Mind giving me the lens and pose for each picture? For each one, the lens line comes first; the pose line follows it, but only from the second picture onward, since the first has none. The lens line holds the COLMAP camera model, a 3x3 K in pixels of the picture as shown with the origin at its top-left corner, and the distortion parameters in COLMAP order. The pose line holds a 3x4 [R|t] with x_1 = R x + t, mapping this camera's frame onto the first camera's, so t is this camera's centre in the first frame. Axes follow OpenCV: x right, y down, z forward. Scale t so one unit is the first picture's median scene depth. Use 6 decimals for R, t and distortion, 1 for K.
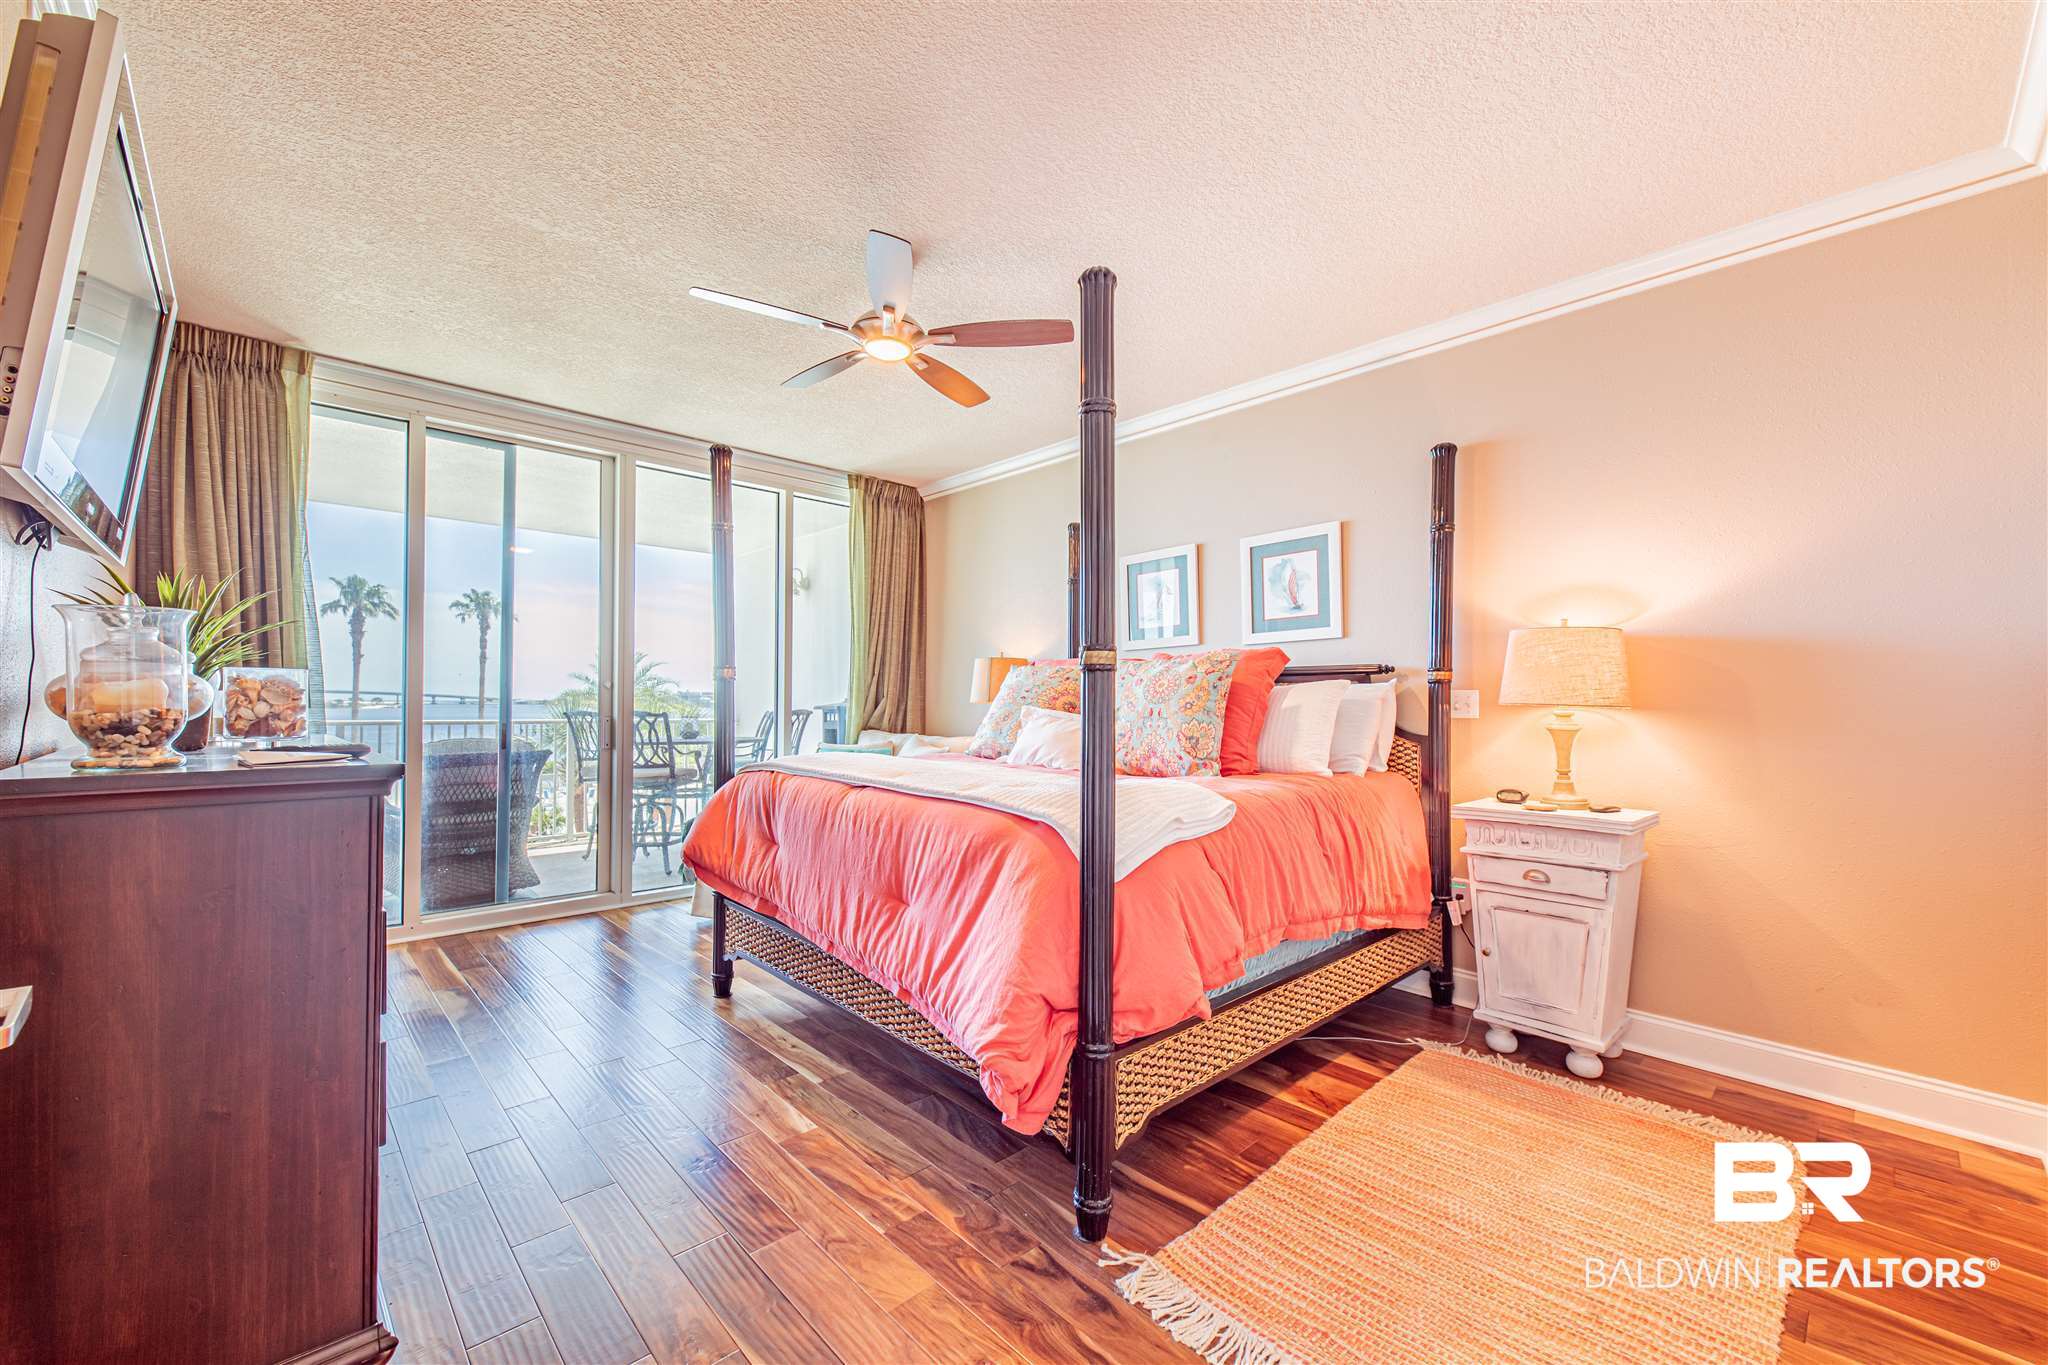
lens RADIAL K [[813.4, 0, 1007.4], [0, 813.4, 695.0], [0, 0, 1]] dist [0.015140, -0.005690]
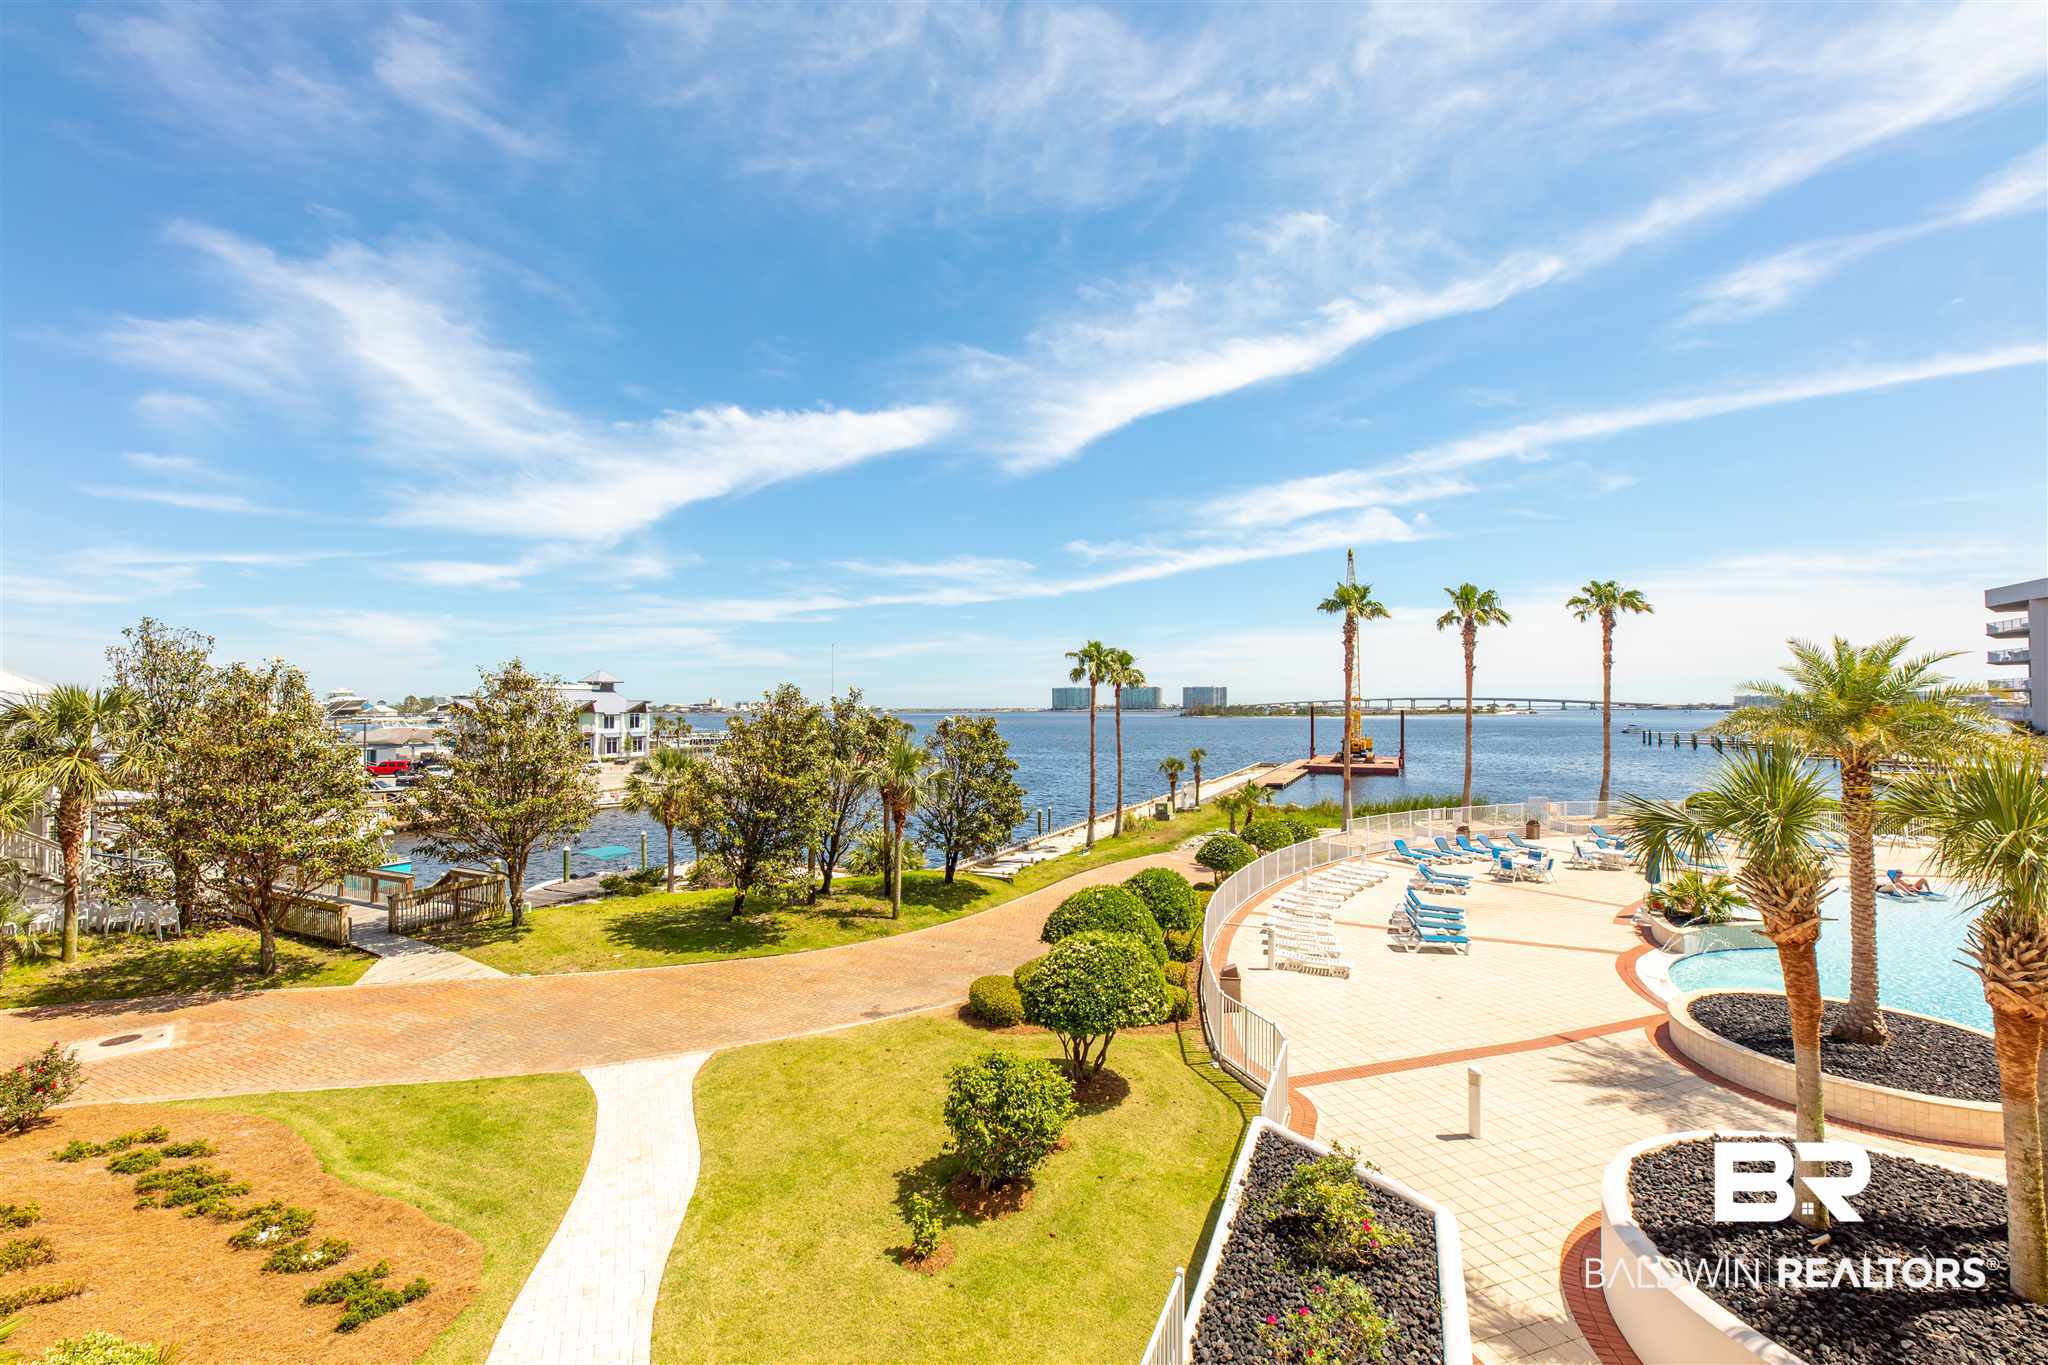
lens RADIAL K [[813.4, 0, 1007.4], [0, 813.4, 695.0], [0, 0, 1]] dist [0.015140, -0.005690]
pose [[0.352686, -0.020877, -0.935509, -1.833564], [0.015352, 0.999746, -0.016523, -0.161517], [0.935616, -0.008534, 0.352916, 3.146110]]
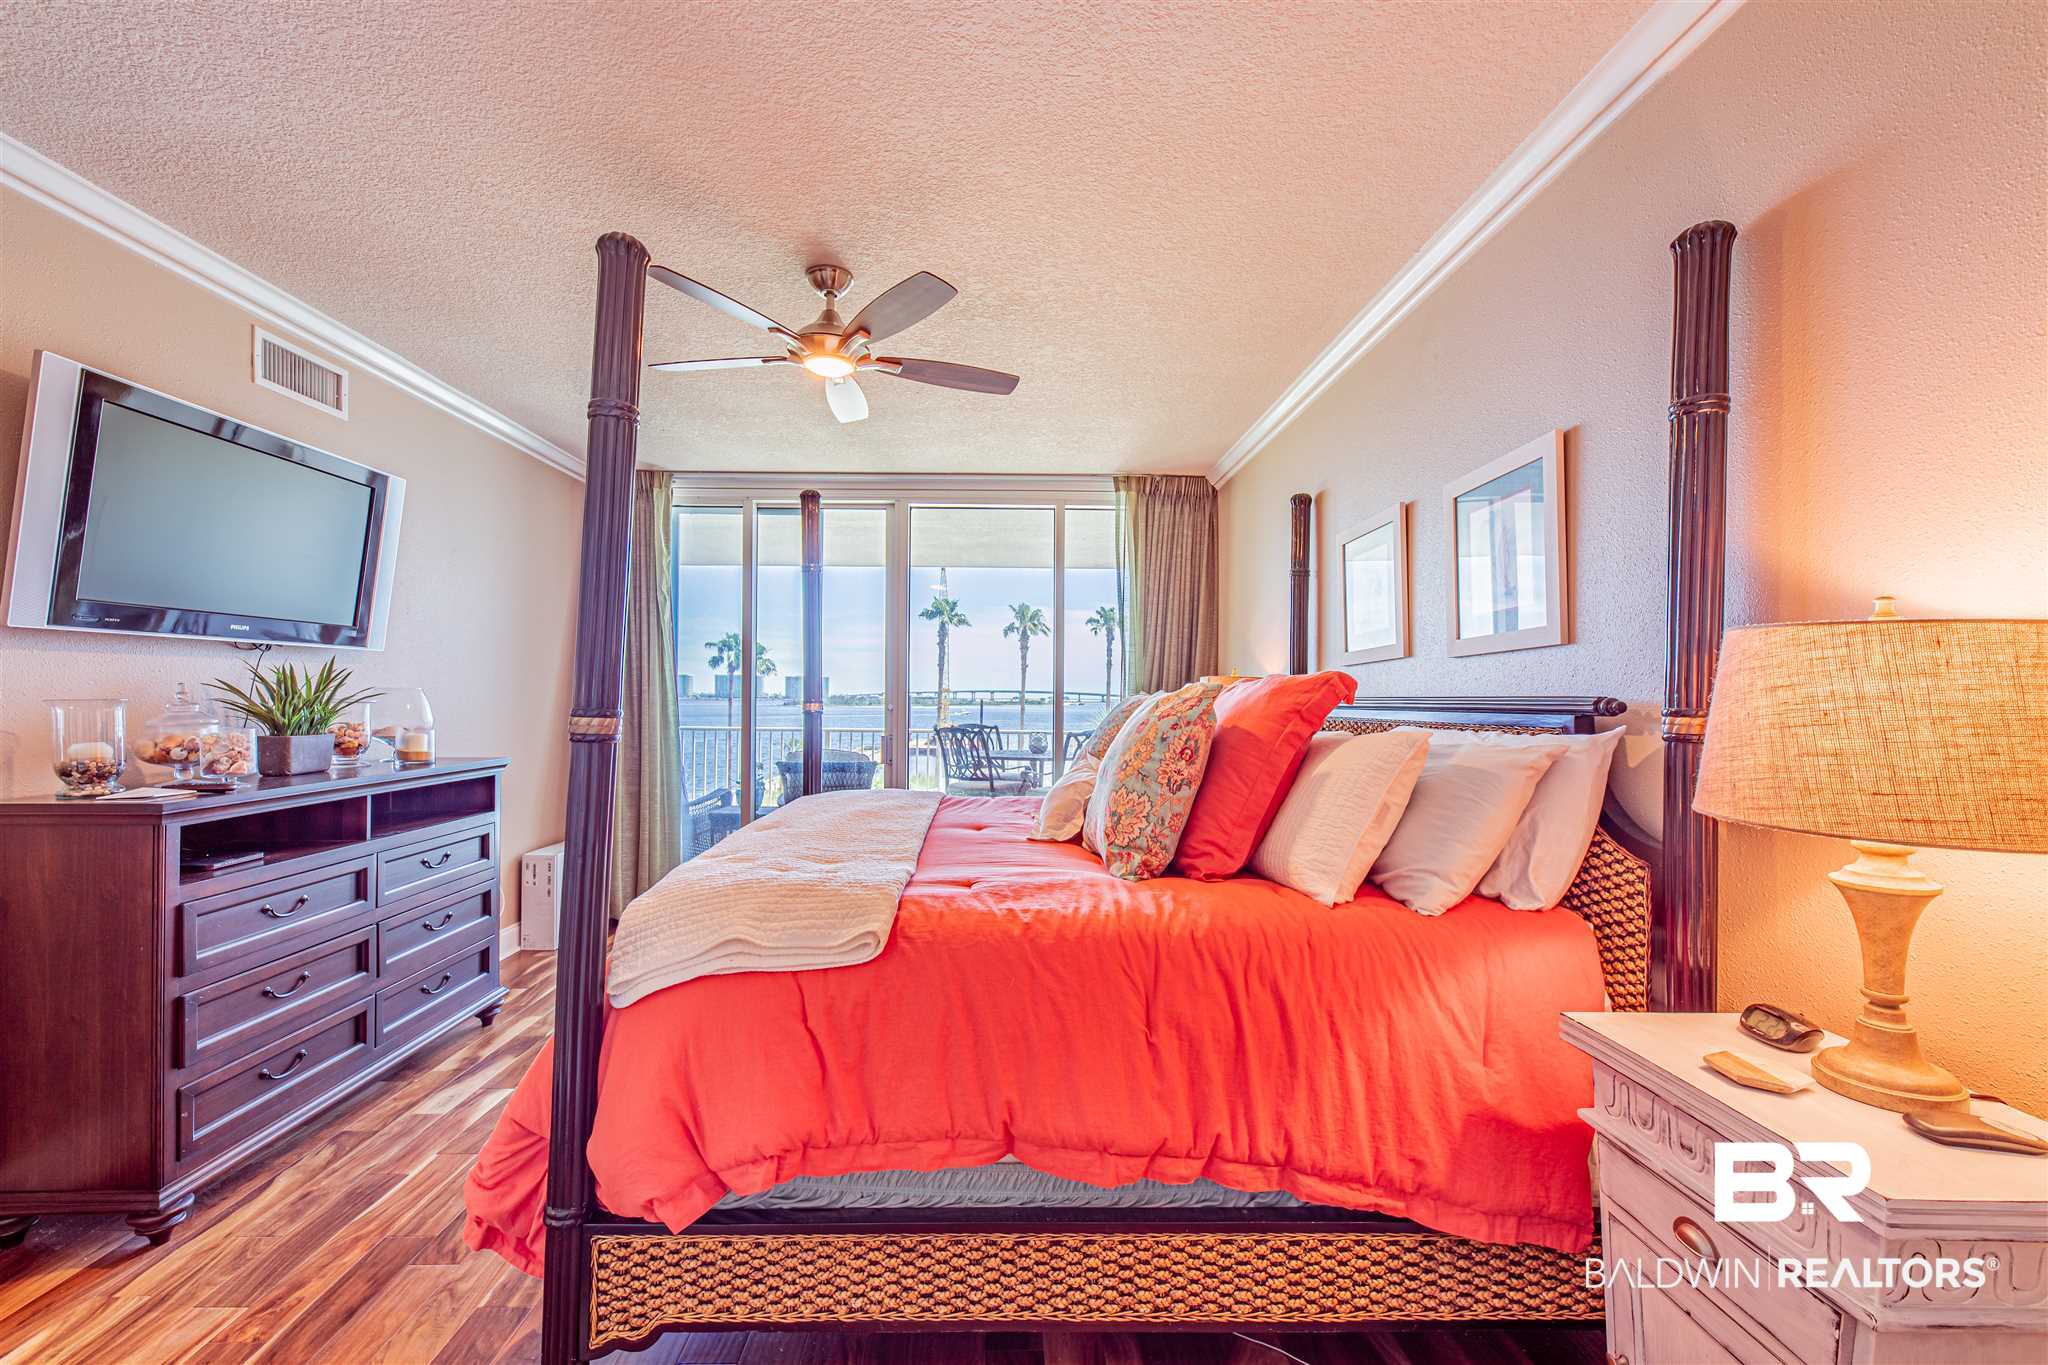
lens RADIAL K [[813.4, 0, 1007.4], [0, 813.4, 695.0], [0, 0, 1]] dist [0.015140, -0.005690]
pose [[0.745993, -0.002182, -0.665951, 0.790382], [0.003699, 0.999993, 0.000868, -0.061555], [0.665944, -0.003111, 0.745995, 0.555308]]
